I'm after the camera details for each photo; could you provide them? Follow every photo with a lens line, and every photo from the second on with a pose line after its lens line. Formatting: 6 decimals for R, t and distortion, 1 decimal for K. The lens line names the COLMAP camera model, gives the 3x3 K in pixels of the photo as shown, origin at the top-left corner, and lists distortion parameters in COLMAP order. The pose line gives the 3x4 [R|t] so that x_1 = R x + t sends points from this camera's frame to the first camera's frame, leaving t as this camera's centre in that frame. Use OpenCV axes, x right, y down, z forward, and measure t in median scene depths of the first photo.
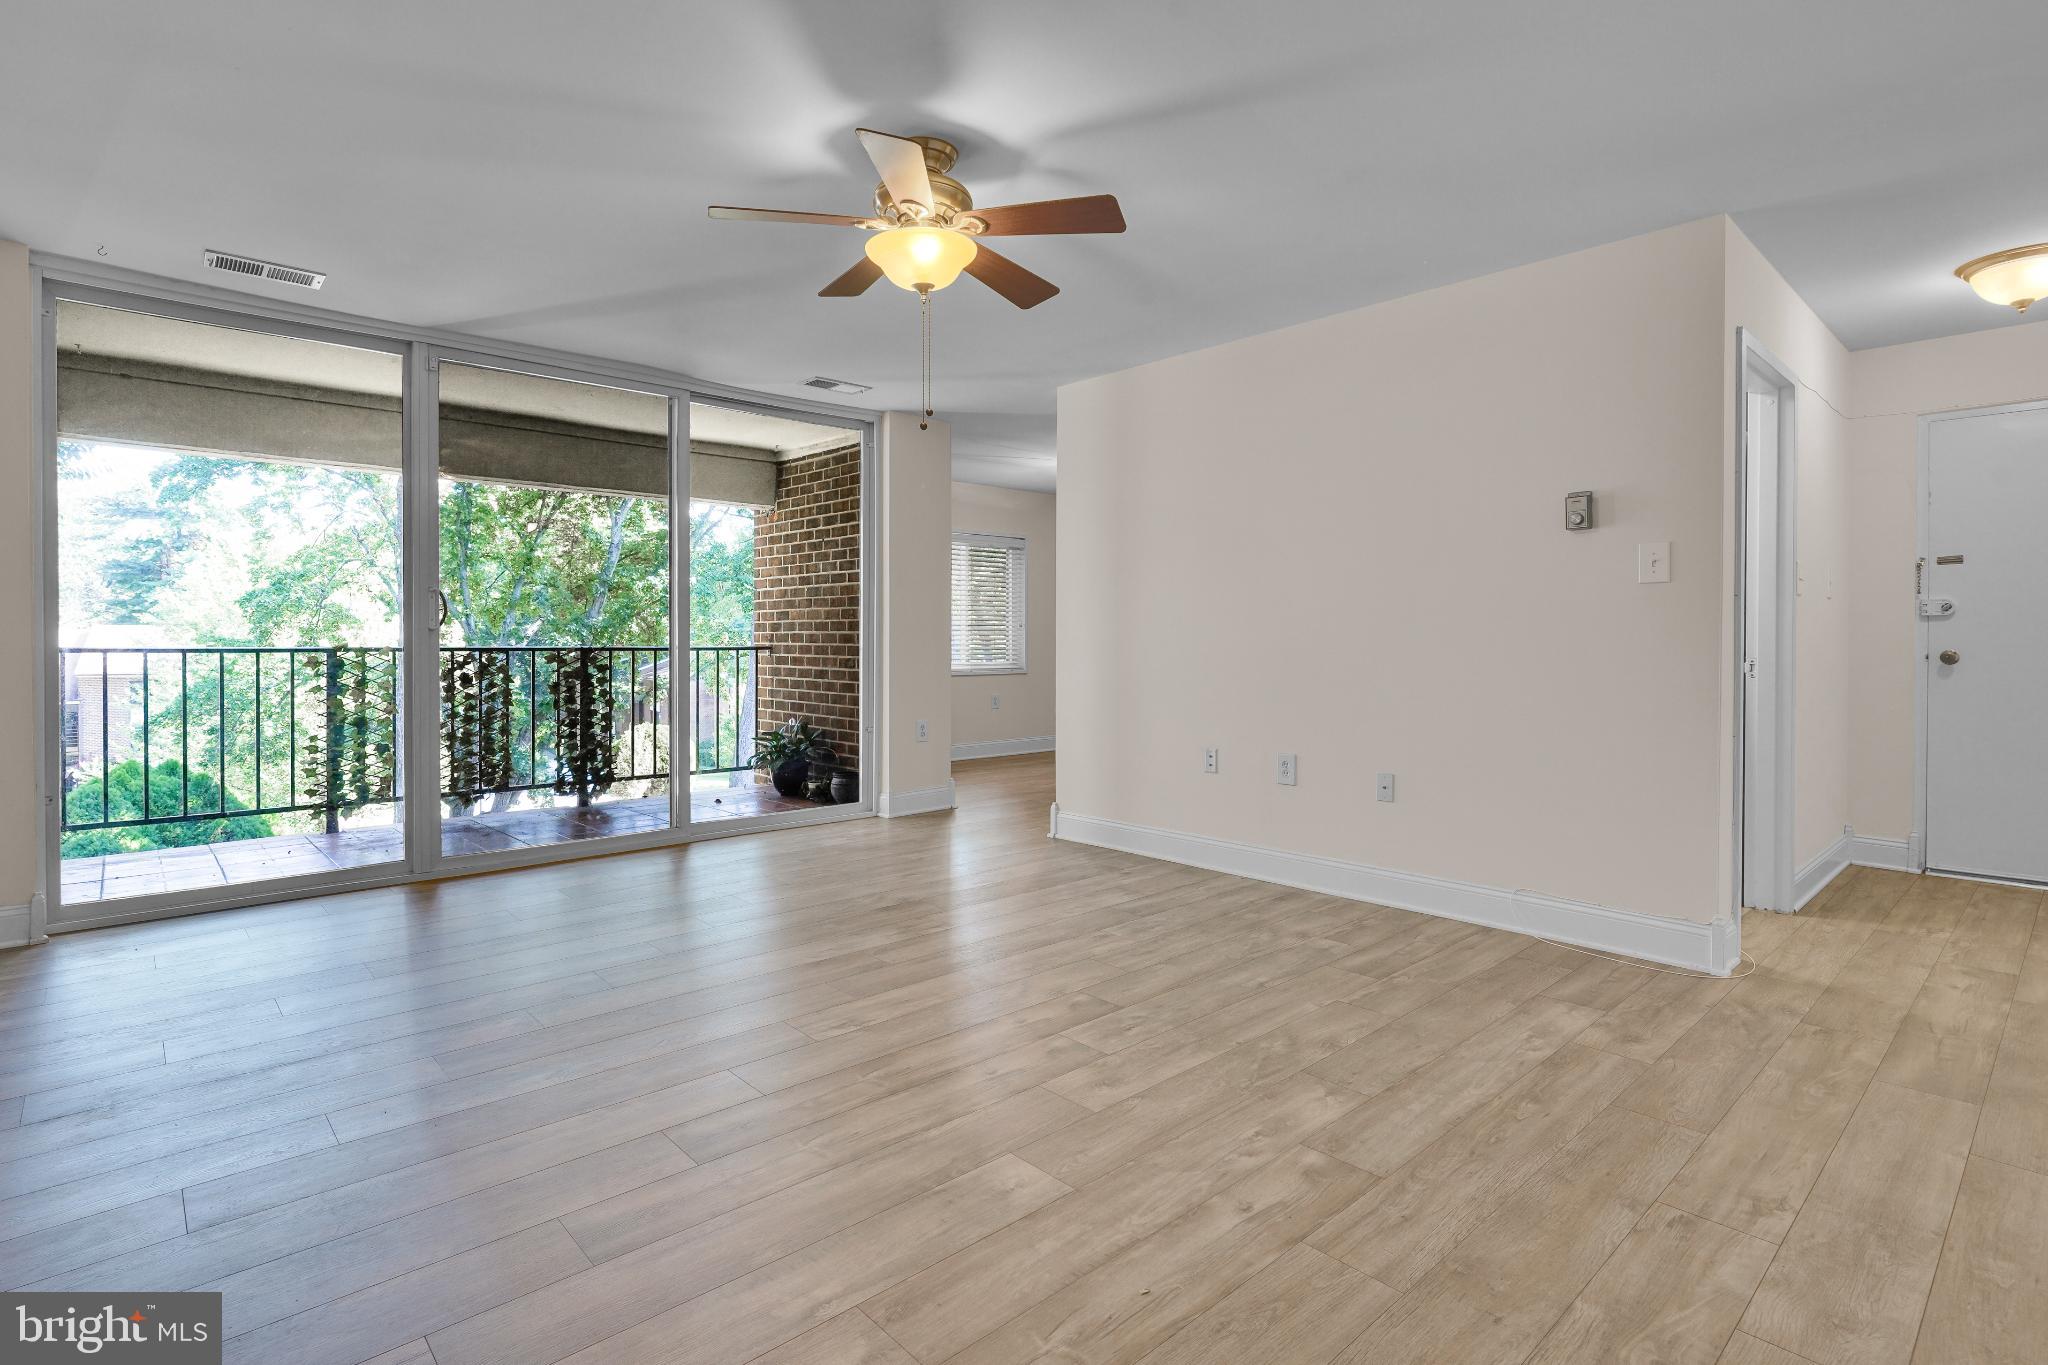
lens RADIAL K [[995.4, 0, 1027.8], [0, 995.4, 653.0], [0, 0, 1]] dist [-0.017595, 0.008705]
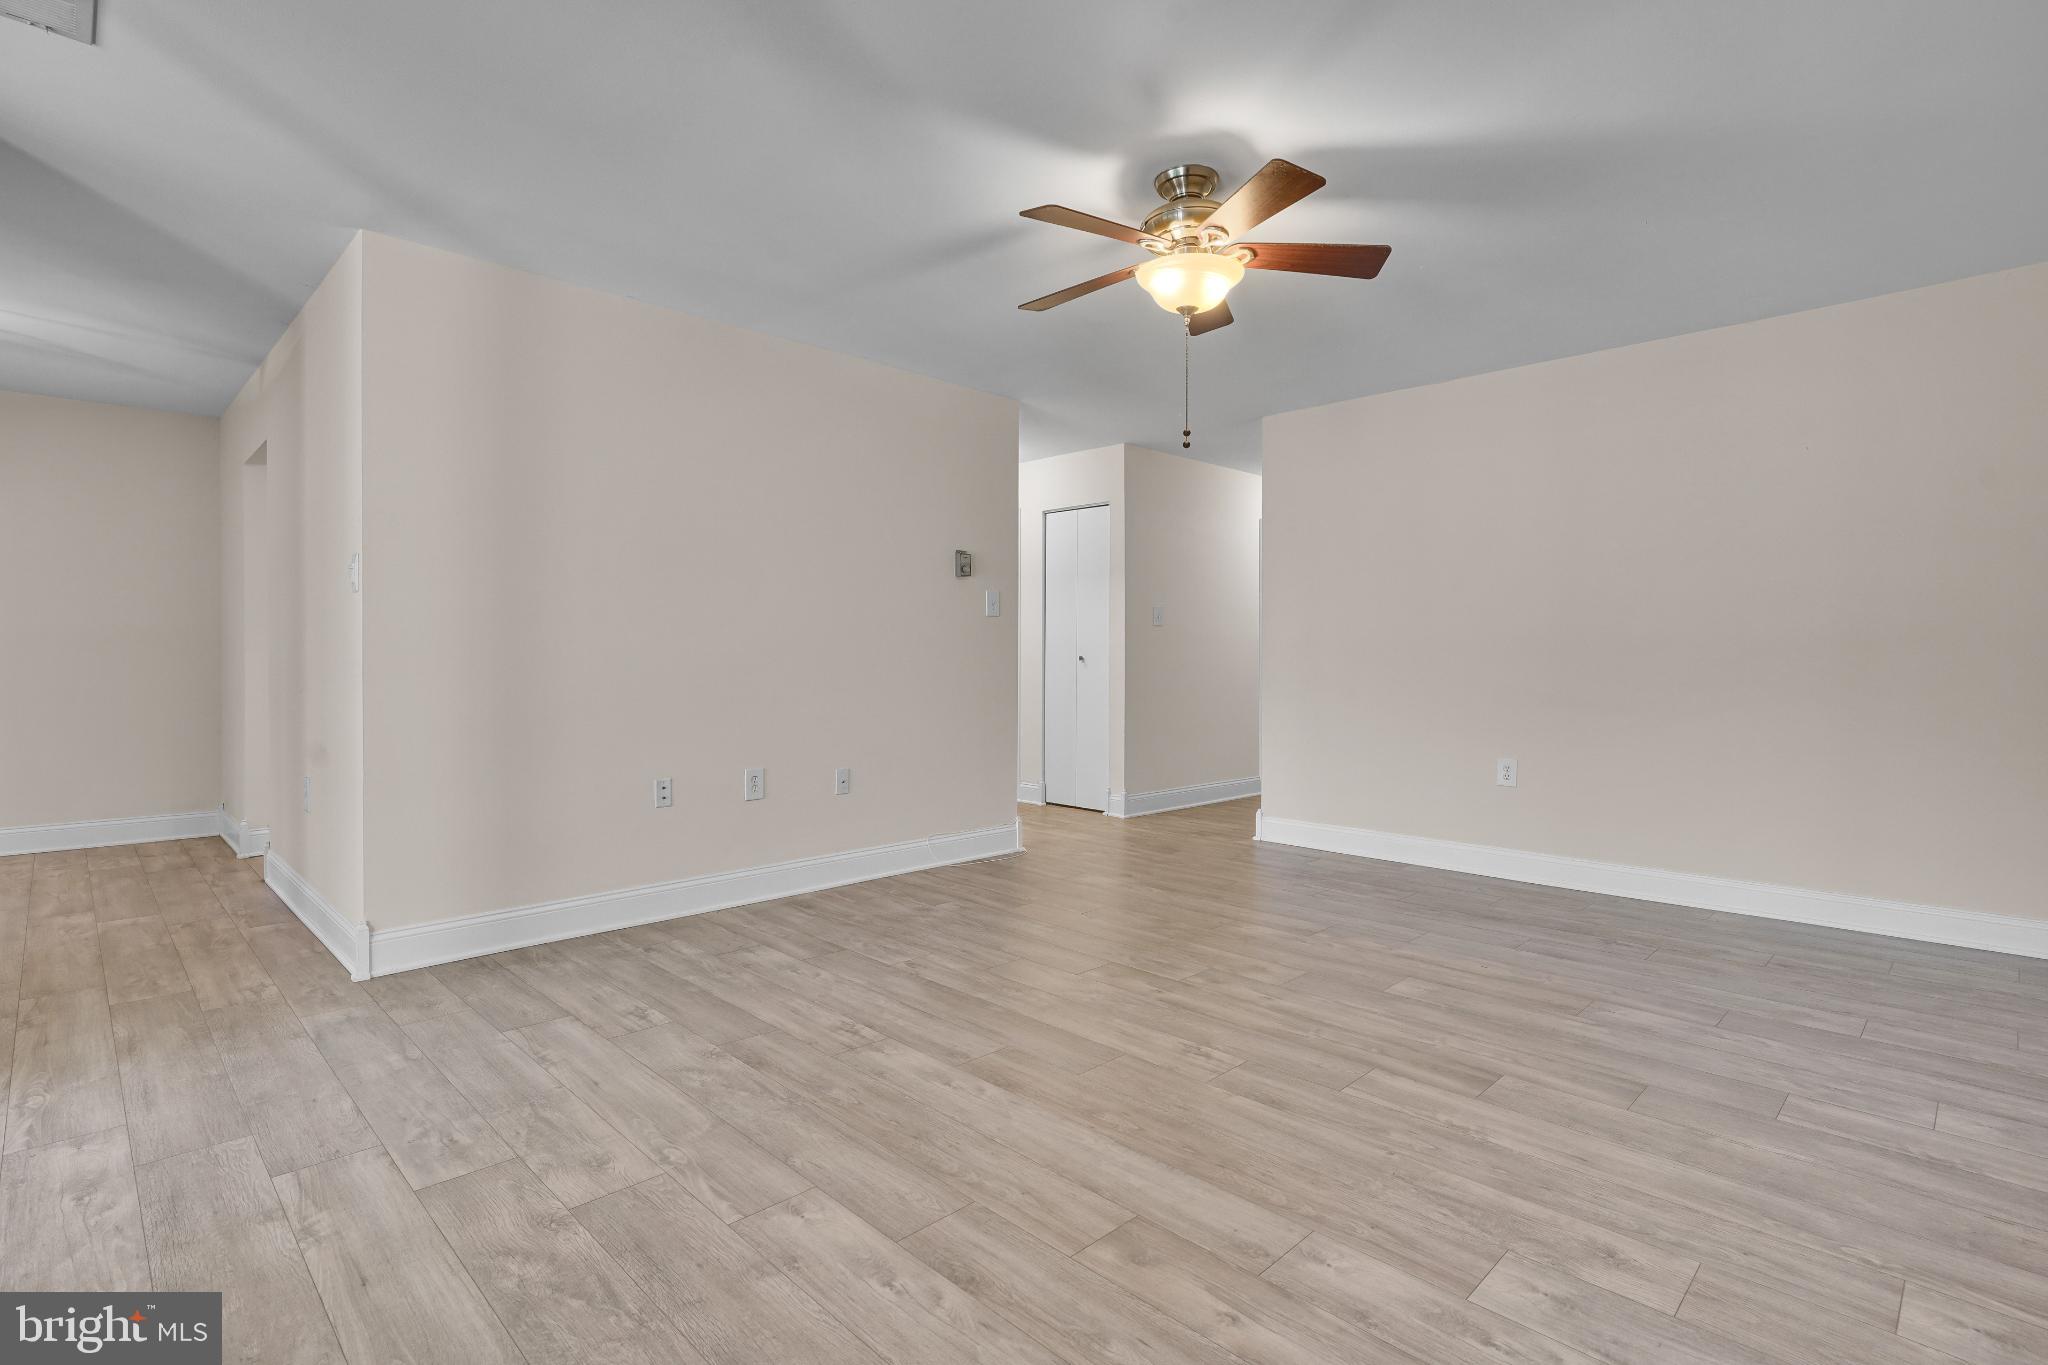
lens RADIAL K [[995.4, 0, 1027.8], [0, 995.4, 653.0], [0, 0, 1]] dist [-0.017595, 0.008705]
pose [[-0.040990, 0.000491, 0.999159, -1.078833], [0.009639, 0.999954, -0.000096, -0.012527], [-0.999113, 0.009627, -0.040993, 1.143122]]
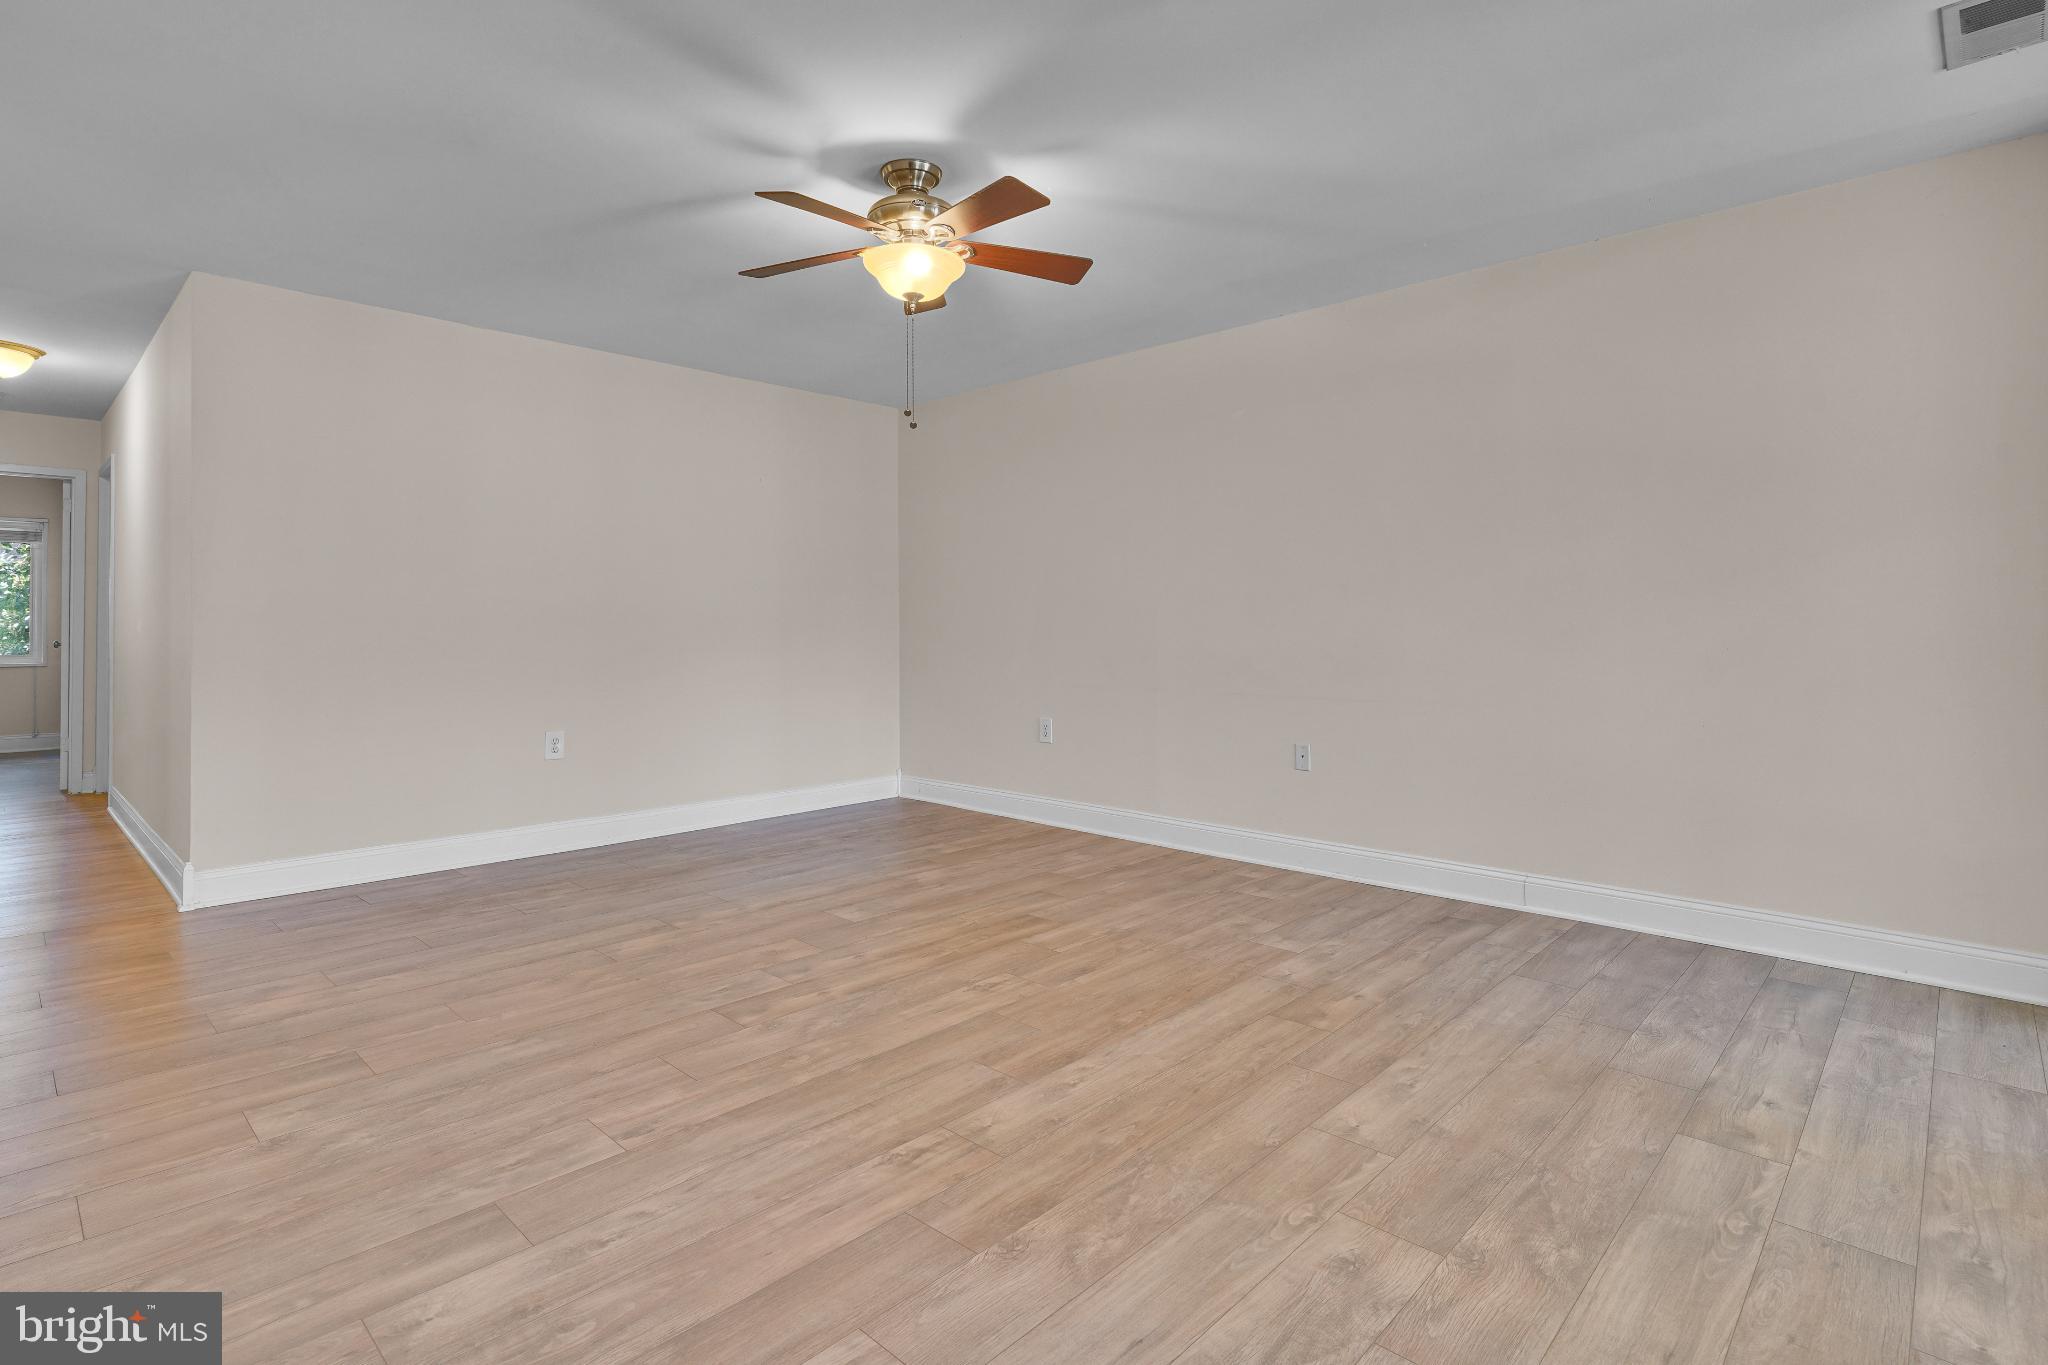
lens RADIAL K [[995.4, 0, 1027.8], [0, 995.4, 653.0], [0, 0, 1]] dist [-0.017595, 0.008705]
pose [[-0.997531, 0.001819, -0.070207, -0.143066], [-0.000947, 0.999225, 0.039339, -0.026319], [0.070224, 0.039309, -0.996756, 1.959951]]
